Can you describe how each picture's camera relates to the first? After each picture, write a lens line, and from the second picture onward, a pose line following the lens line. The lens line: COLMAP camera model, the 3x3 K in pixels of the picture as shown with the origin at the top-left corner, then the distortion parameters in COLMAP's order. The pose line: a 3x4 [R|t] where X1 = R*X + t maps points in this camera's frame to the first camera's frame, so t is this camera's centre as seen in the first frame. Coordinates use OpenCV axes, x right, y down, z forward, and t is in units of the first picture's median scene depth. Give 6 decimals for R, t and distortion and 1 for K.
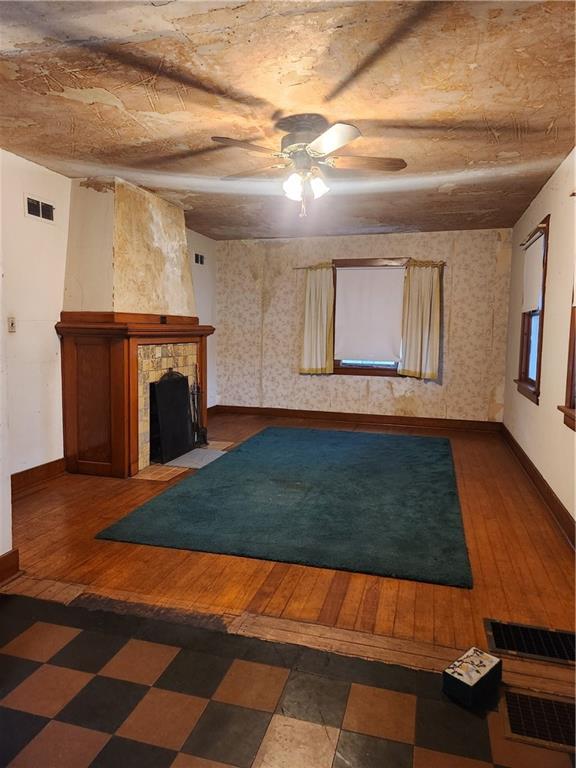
lens RADIAL K [[518.3, 0, 287.7], [0, 518.3, 378.0], [0, 0, 1]] dist [0.064131, -0.019538]
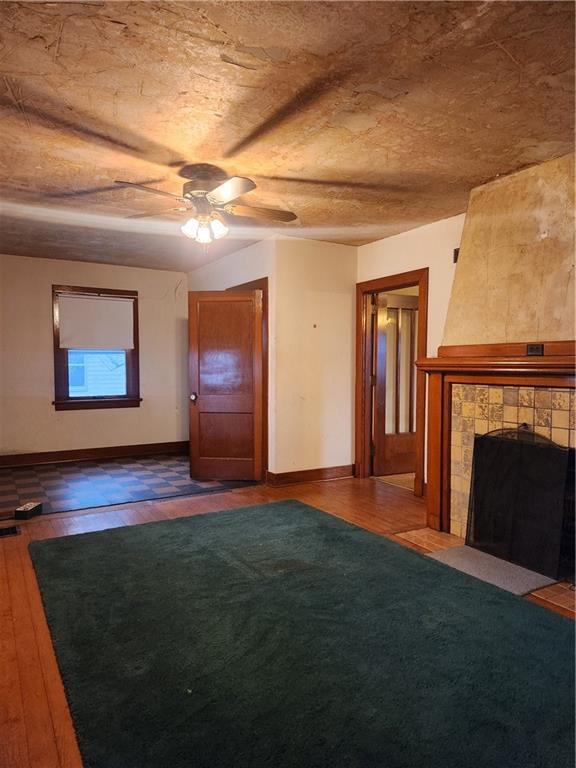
lens RADIAL K [[518.3, 0, 287.9], [0, 518.3, 390.7], [0, 0, 1]] dist [0.064131, -0.019538]
pose [[-0.696099, 0.021699, -0.717618, 0.490063], [-0.081111, 0.990767, 0.108637, -0.117591], [0.713349, 0.133828, -0.687912, 1.354211]]
